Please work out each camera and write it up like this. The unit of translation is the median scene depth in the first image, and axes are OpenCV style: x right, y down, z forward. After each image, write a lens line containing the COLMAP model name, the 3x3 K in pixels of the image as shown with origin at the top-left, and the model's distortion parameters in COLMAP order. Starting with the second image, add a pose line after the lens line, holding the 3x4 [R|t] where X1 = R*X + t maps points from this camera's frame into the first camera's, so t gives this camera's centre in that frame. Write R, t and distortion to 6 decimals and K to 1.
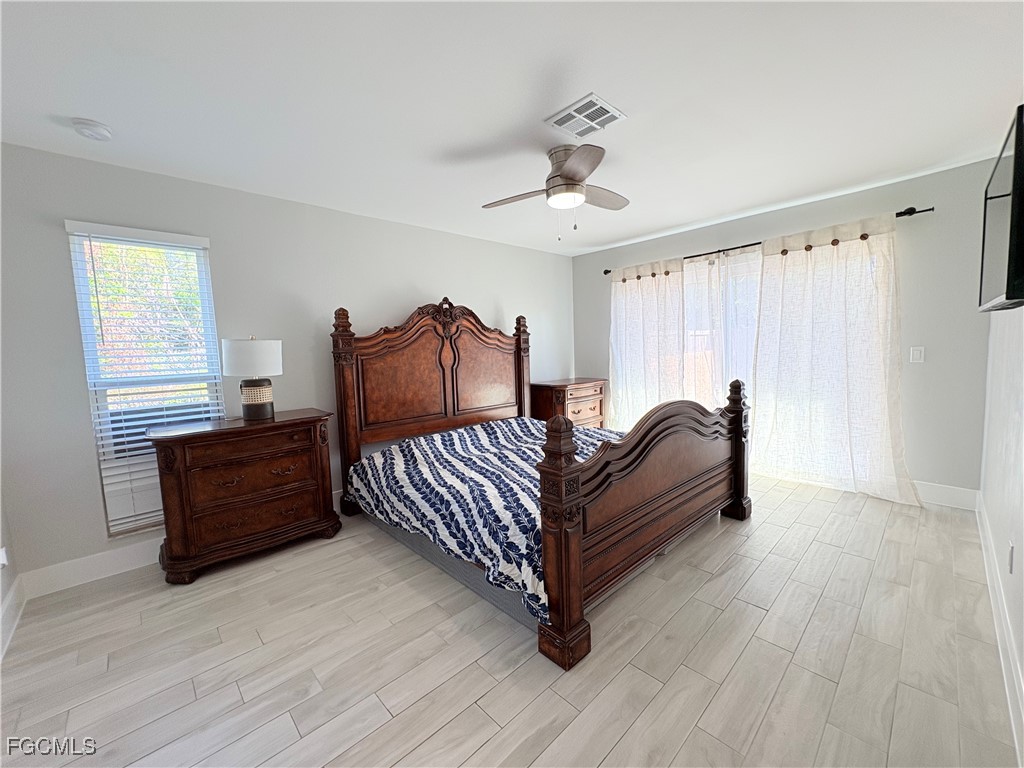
lens RADIAL K [[409.5, 0, 514.4], [0, 409.5, 383.9], [0, 0, 1]] dist [-0.000843, 0.000814]
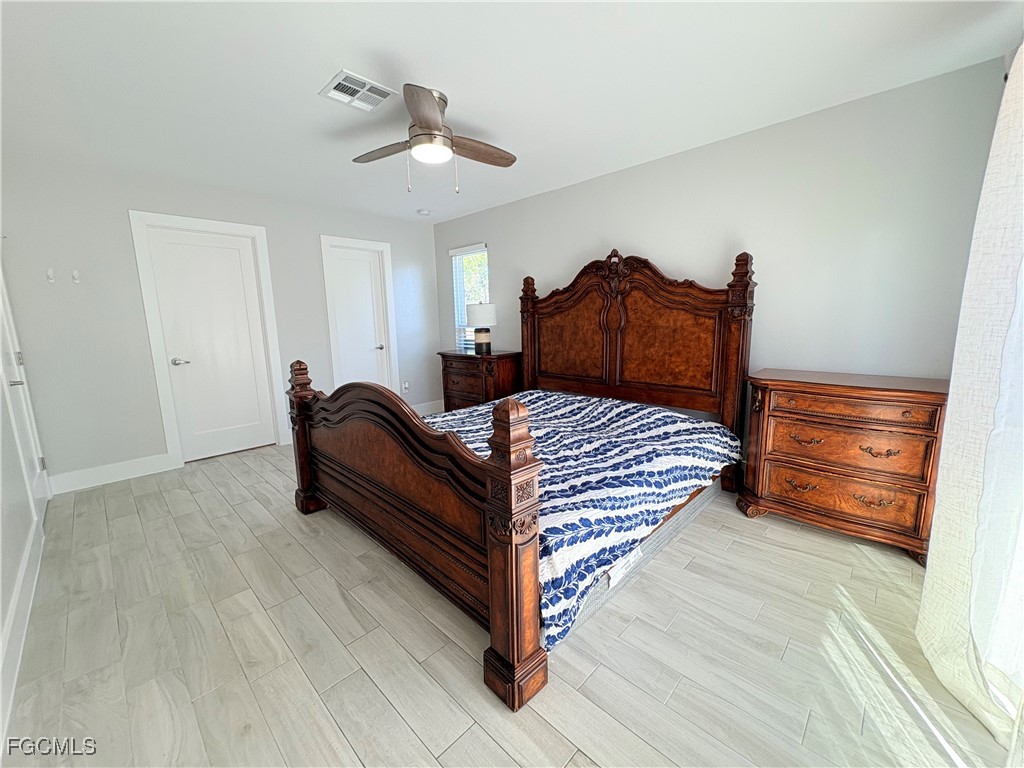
lens RADIAL K [[409.5, 0, 512.8], [0, 409.5, 383.7], [0, 0, 1]] dist [-0.000843, 0.000814]
pose [[0.041900, 0.197509, -0.979405, 0.831294], [-0.067117, 0.978608, 0.194477, -0.096911], [0.996865, 0.057586, 0.054259, 0.845891]]
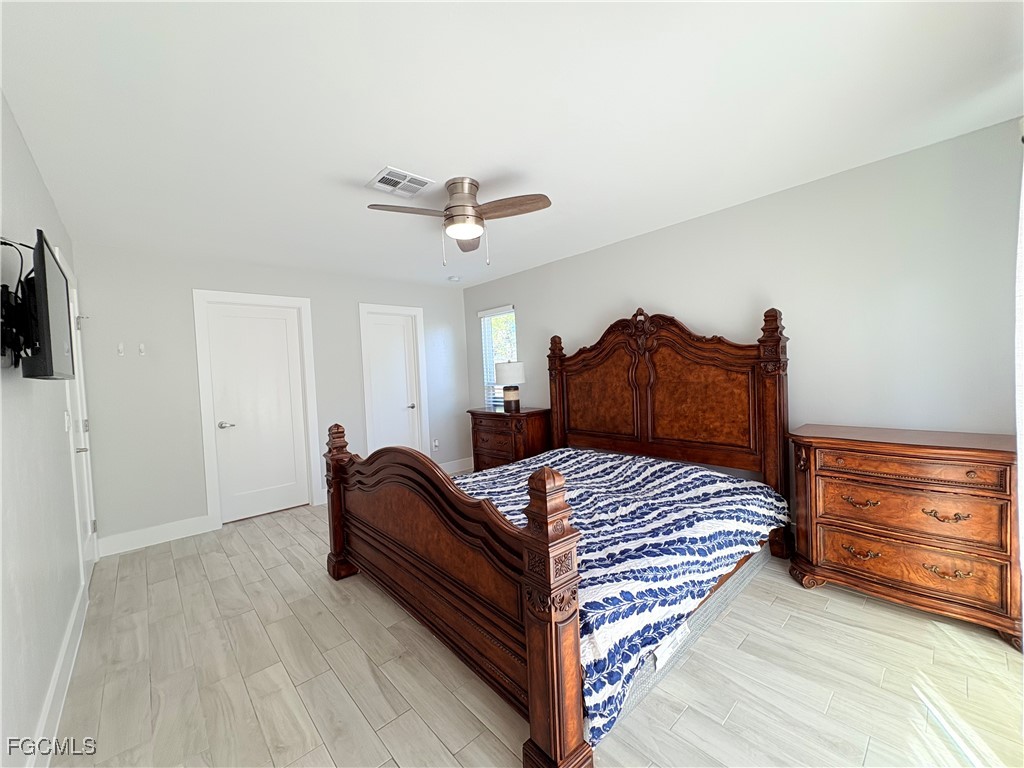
lens RADIAL K [[409.5, 0, 512.5], [0, 409.5, 384.2], [0, 0, 1]] dist [-0.000843, 0.000814]
pose [[-0.020362, 0.071476, -0.997235, 0.835947], [-0.040826, 0.996550, 0.072260, -0.111931], [0.998959, 0.042184, -0.017373, 0.837425]]
